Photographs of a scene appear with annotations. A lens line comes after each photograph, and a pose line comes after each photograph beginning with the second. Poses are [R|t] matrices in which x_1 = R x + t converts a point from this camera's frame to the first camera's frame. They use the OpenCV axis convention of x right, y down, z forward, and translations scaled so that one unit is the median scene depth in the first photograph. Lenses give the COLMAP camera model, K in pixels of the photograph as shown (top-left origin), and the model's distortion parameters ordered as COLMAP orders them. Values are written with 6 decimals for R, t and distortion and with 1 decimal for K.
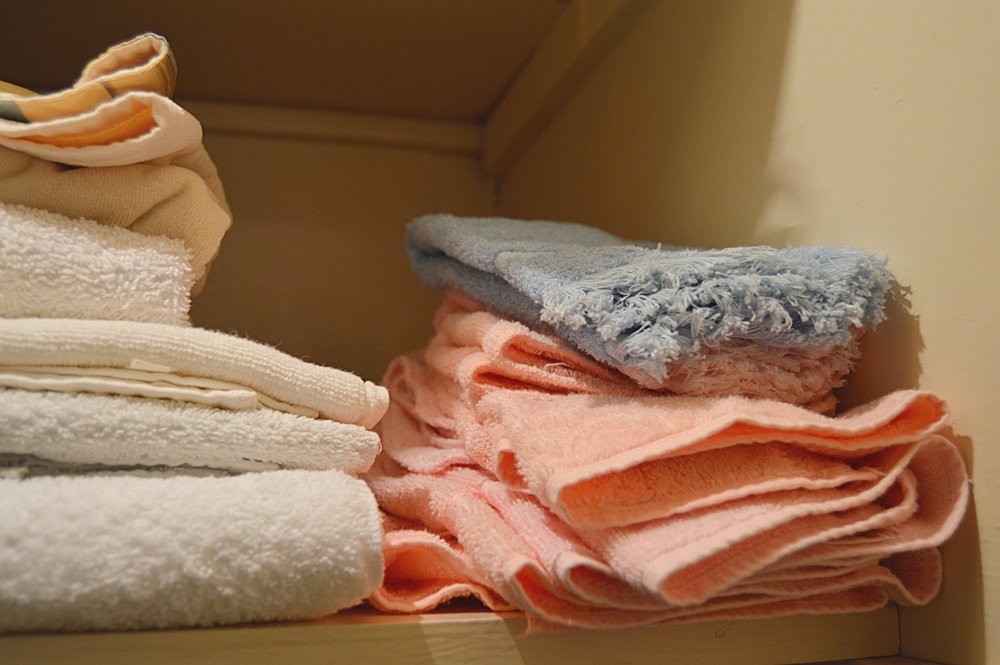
lens RADIAL K [[1030.8, 0, 500.0], [0, 1030.8, 332.5], [0, 0, 1]] dist [-0.053640, 0.003818]
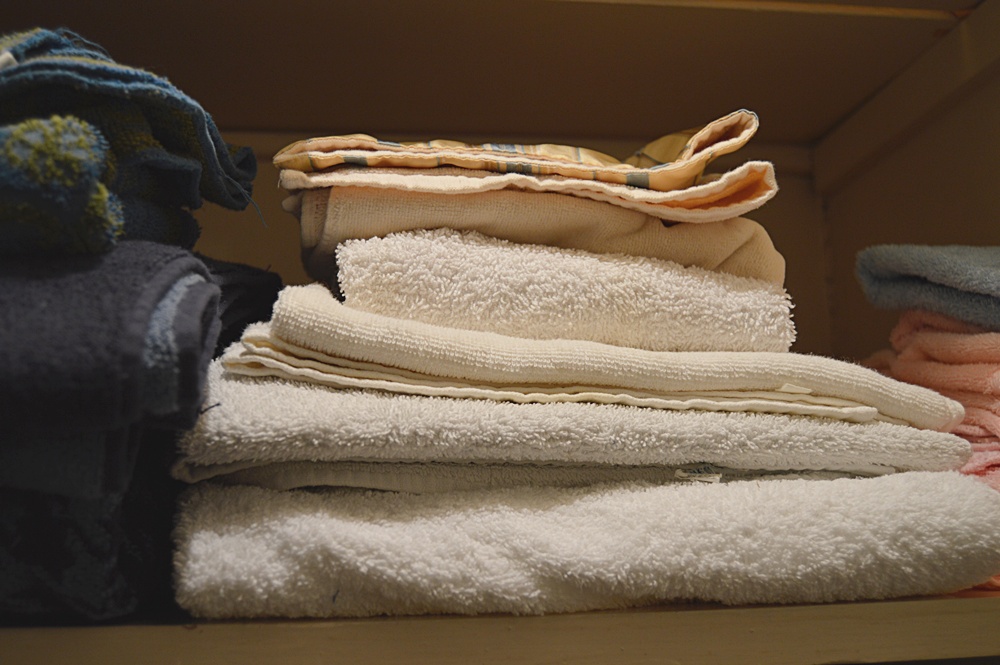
lens RADIAL K [[1054.3, 0, 500.0], [0, 1054.3, 332.5], [0, 0, 1]] dist [-0.020044, -0.037413]
pose [[0.993528, -0.027477, -0.110214, -0.567747], [0.027551, 0.999620, -0.000859, -0.044090], [0.110196, -0.002183, 0.993908, -0.294377]]
